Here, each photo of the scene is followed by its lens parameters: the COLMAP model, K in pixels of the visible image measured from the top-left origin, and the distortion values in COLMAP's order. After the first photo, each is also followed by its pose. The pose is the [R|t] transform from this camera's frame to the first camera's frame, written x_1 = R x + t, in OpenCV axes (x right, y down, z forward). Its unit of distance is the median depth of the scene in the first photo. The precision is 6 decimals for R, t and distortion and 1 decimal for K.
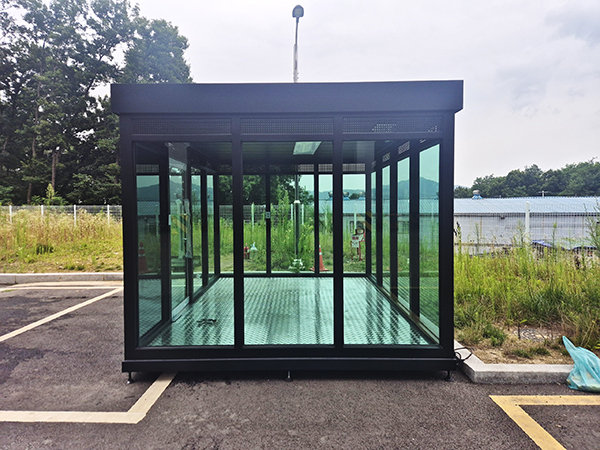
lens RADIAL K [[396.9, 0, 294.6], [0, 396.9, 215.4], [0, 0, 1]] dist [0.053576, -0.029016]
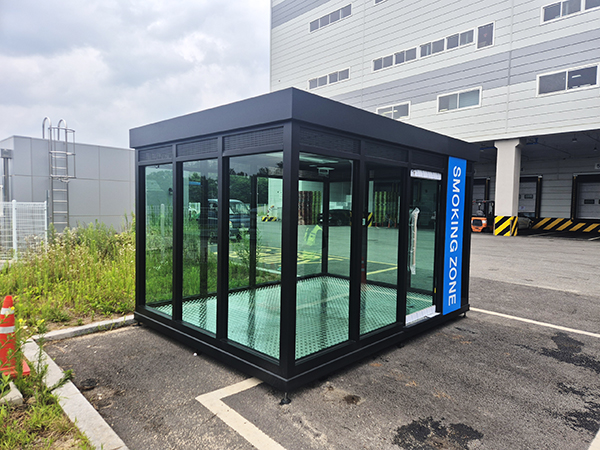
lens RADIAL K [[396.9, 0, 303.5], [0, 396.9, 228.3], [0, 0, 1]] dist [0.053576, -0.029016]
pose [[-0.727563, -0.048071, 0.684354, -0.861582], [0.000589, 0.997498, 0.070693, -0.070697], [-0.686040, 0.051837, -0.725715, 2.189054]]
